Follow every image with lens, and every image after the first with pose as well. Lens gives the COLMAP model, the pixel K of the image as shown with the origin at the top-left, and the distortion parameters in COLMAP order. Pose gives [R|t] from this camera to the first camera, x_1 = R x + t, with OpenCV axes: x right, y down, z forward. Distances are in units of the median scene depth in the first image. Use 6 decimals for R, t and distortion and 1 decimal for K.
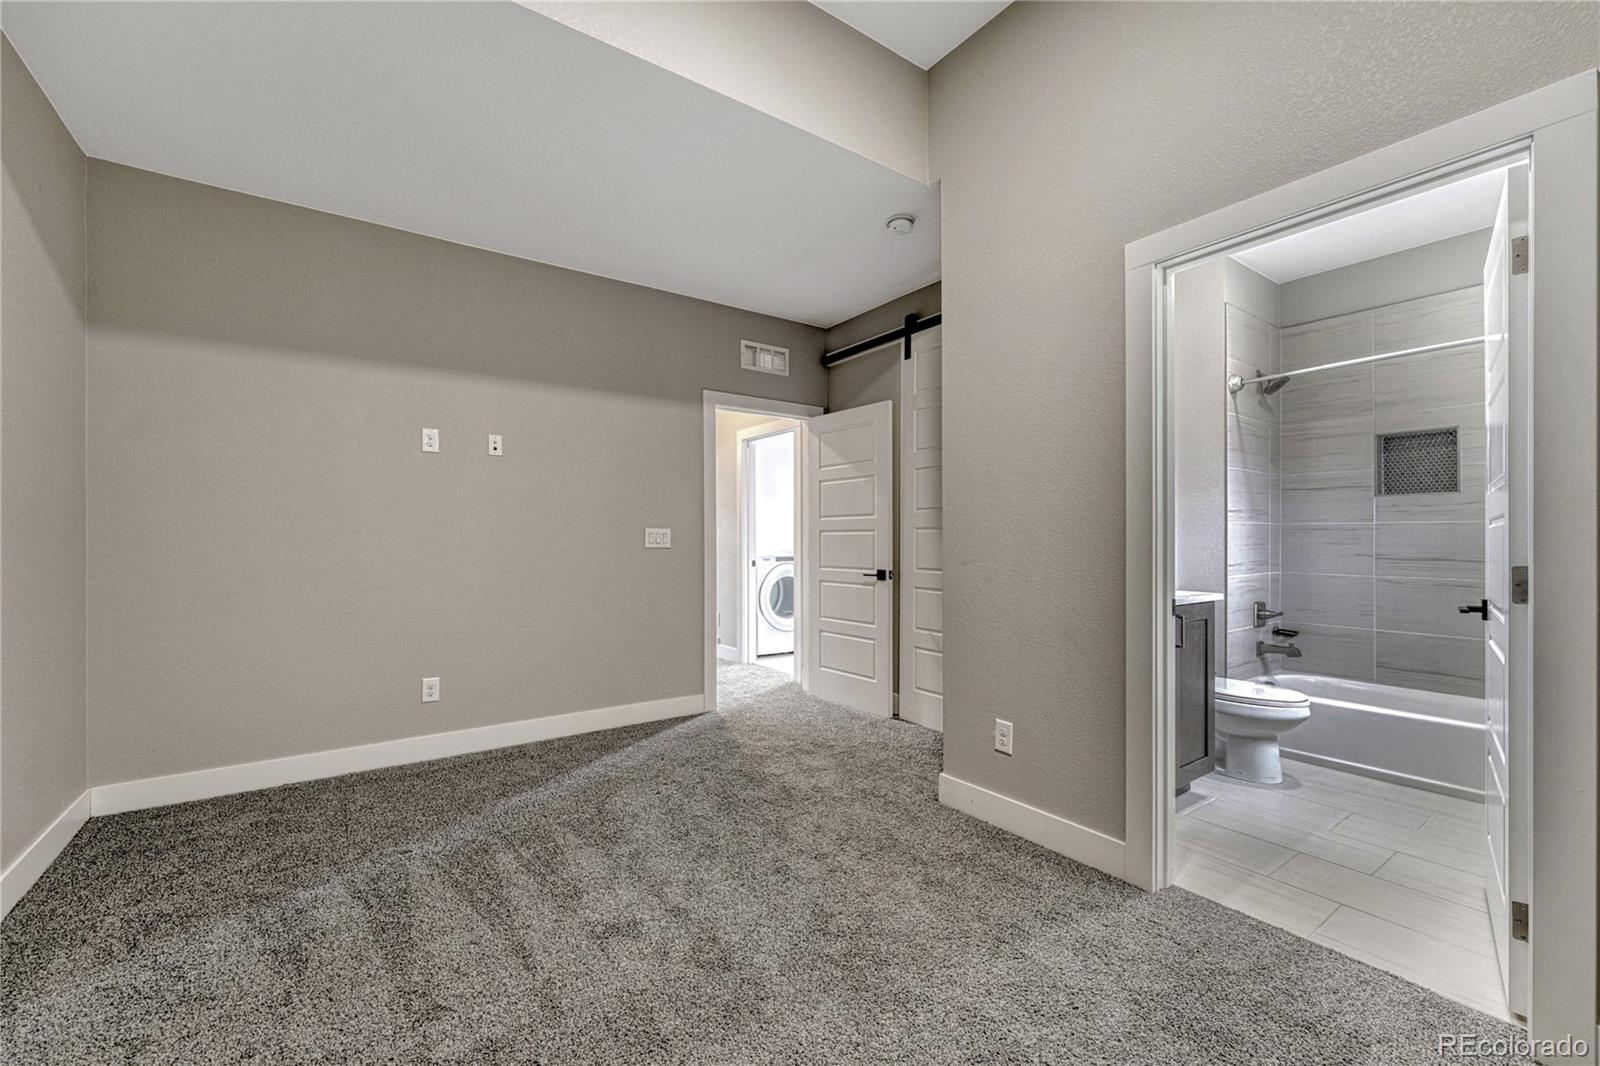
lens RADIAL K [[660.2, 0, 797.2], [0, 660.2, 533.9], [0, 0, 1]] dist [0.000604, 0.000244]
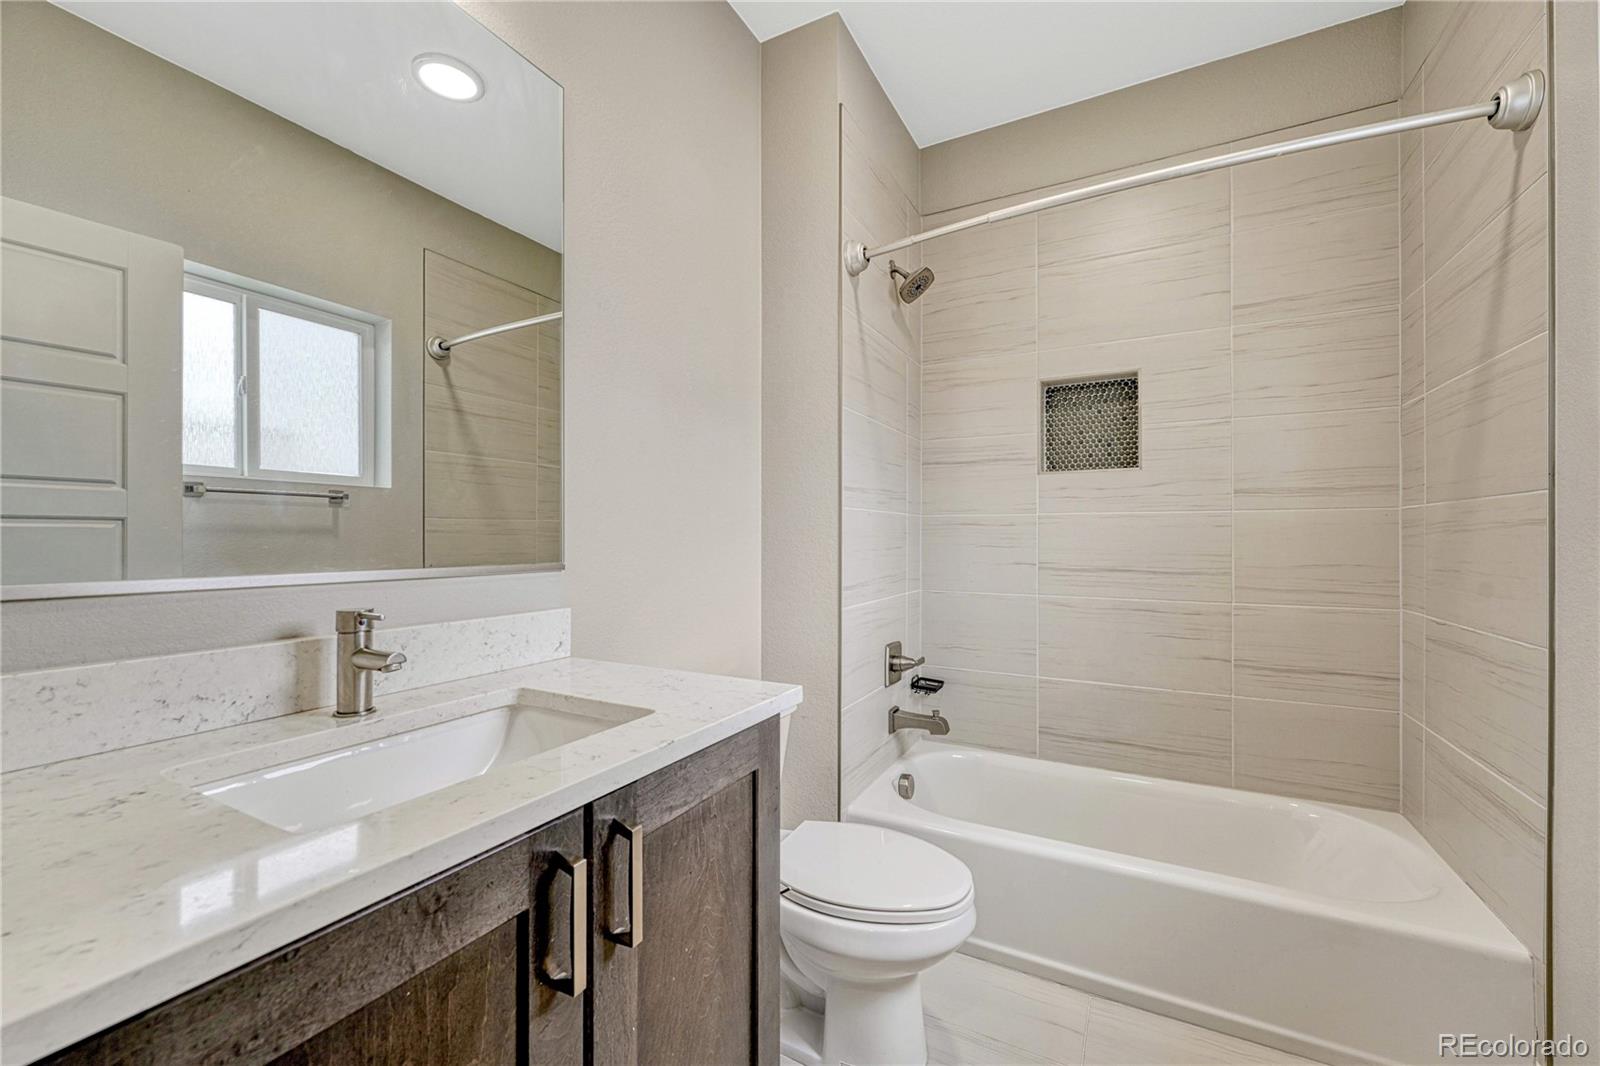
lens RADIAL K [[647.8, 0, 807.4], [0, 647.8, 532.7], [0, 0, 1]] dist [0.000019, 0.000036]
pose [[0.893211, 0.001842, 0.449634, 0.373918], [-0.002149, 0.999998, 0.000172, 0.001818], [-0.449633, -0.001120, 0.893213, 0.520202]]
